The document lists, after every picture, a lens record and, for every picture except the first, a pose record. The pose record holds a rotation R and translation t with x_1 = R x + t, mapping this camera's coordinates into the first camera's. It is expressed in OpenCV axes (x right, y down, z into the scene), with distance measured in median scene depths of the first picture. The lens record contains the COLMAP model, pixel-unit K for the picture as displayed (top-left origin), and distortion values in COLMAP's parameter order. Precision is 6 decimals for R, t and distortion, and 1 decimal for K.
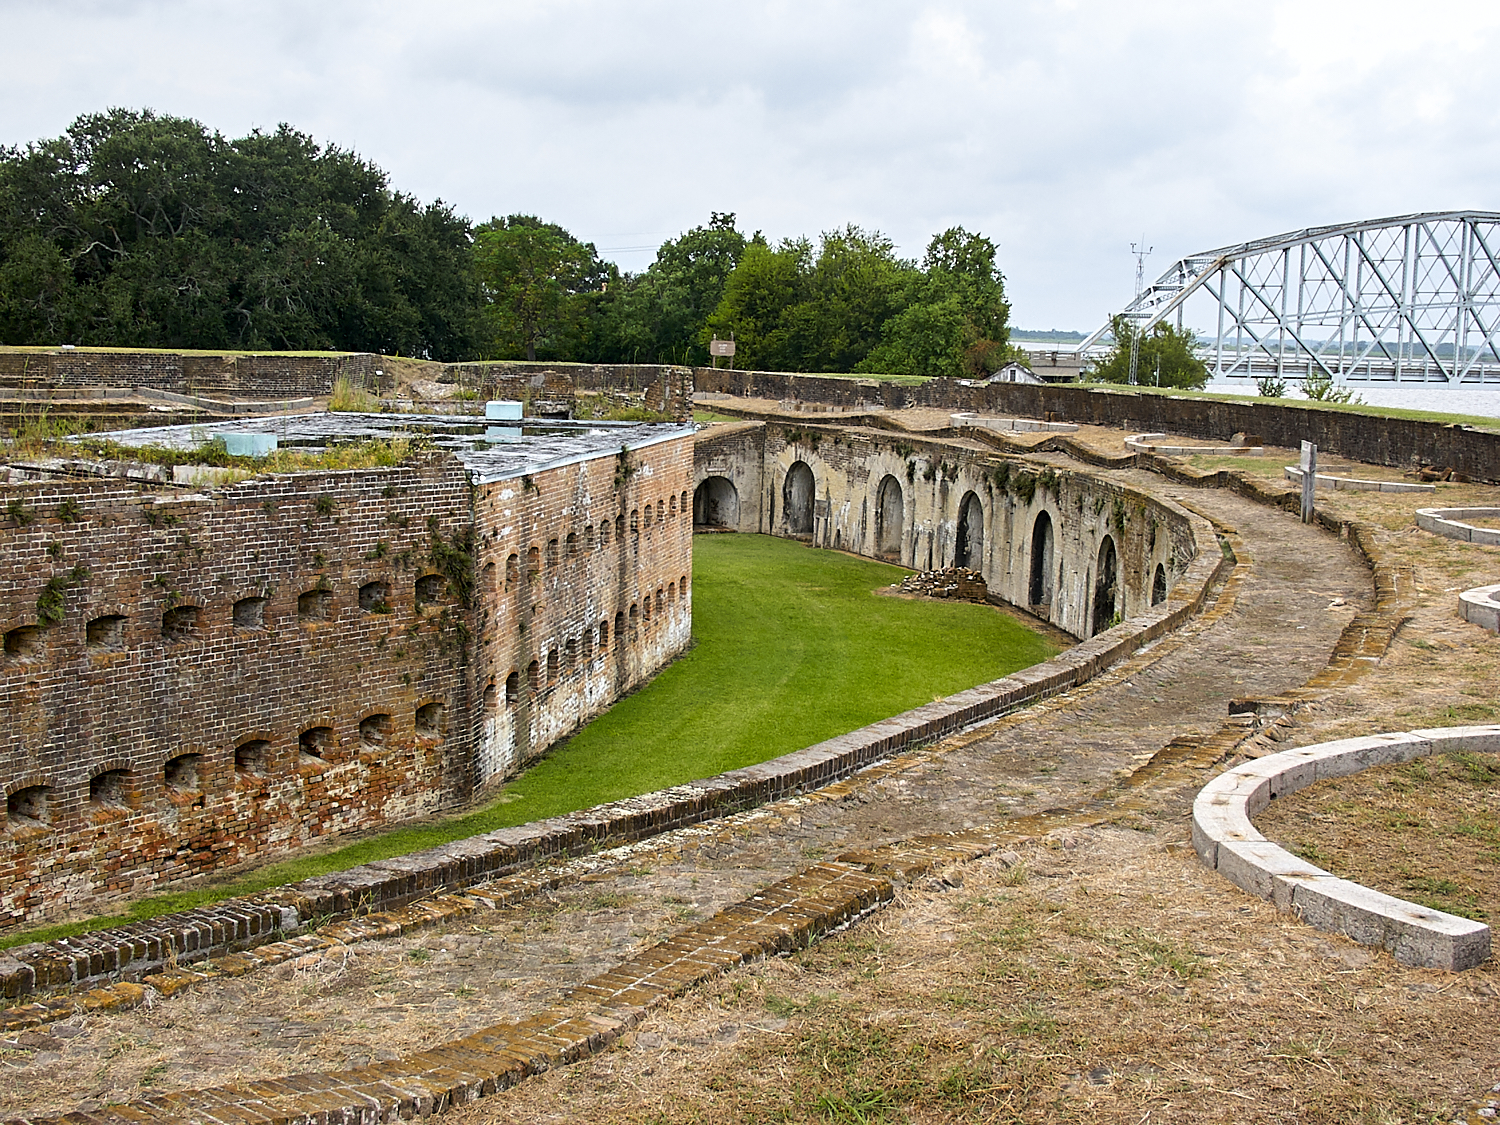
lens RADIAL K [[1959.1, 0, 750.0], [0, 1959.1, 562.5], [0, 0, 1]] dist [-0.130795, 0.322890]
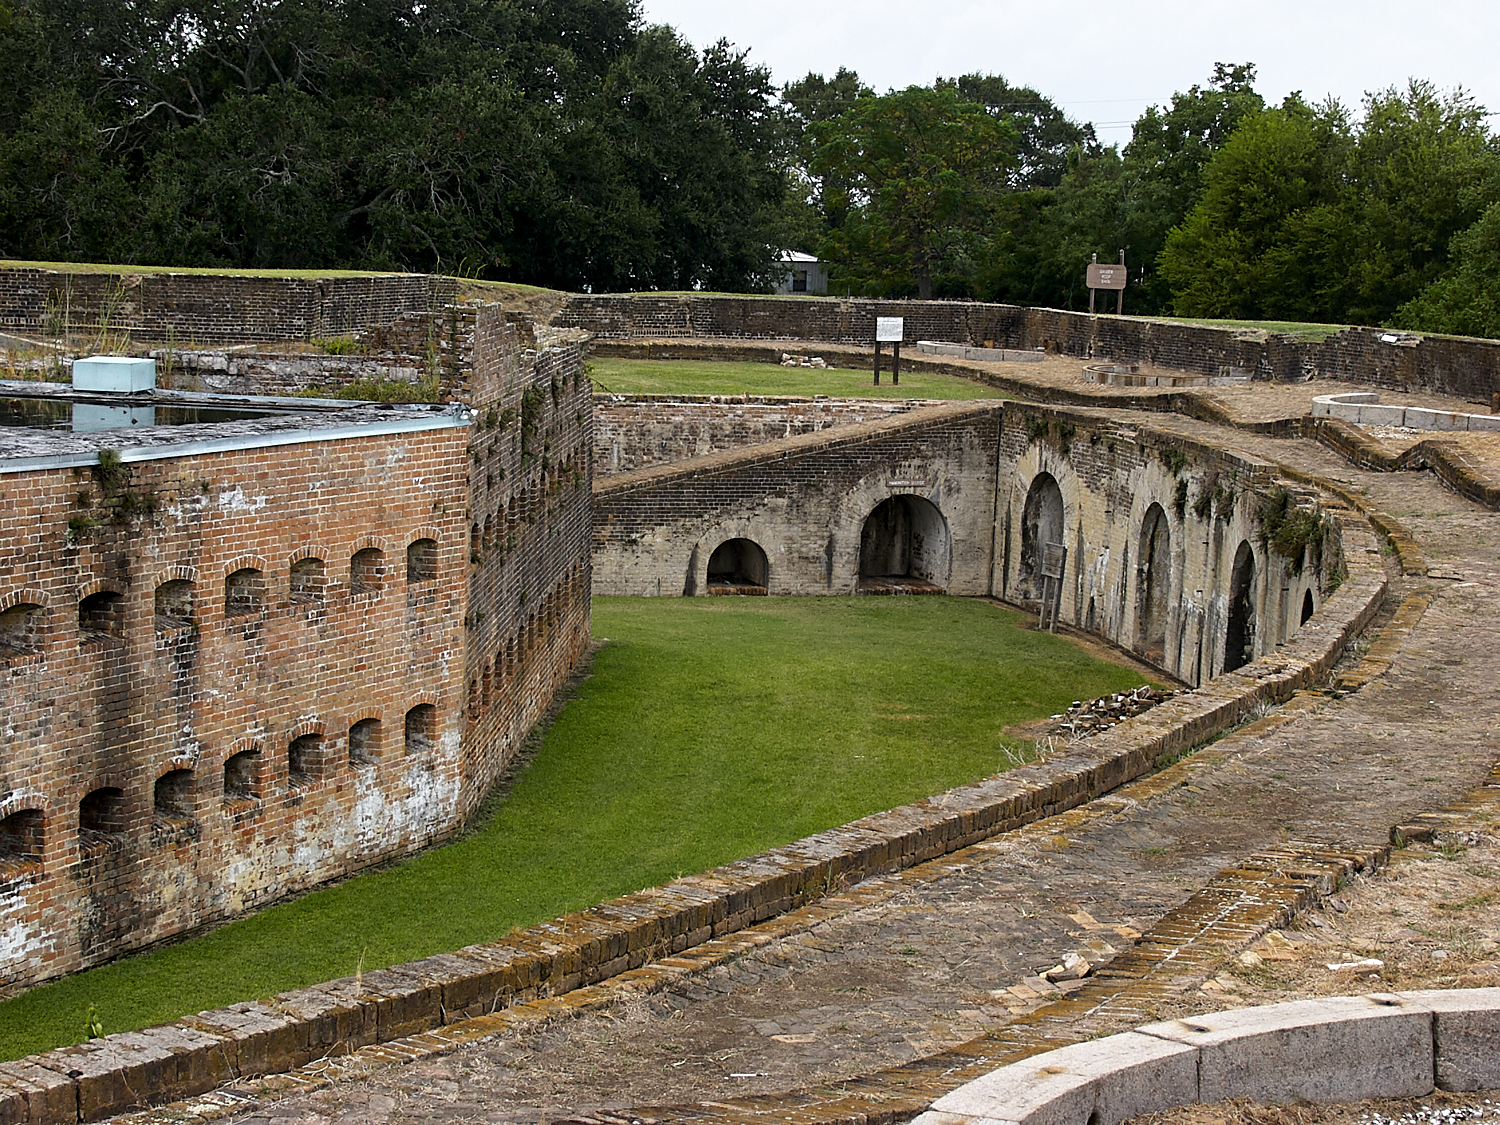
lens RADIAL K [[2803.6, 0, 750.0], [0, 2803.6, 562.5], [0, 0, 1]] dist [0.029611, 0.179522]
pose [[0.967878, 0.034368, -0.249061, 0.180116], [-0.036774, 0.999311, -0.005013, -0.023077], [0.248717, 0.014011, 0.968475, 0.241277]]
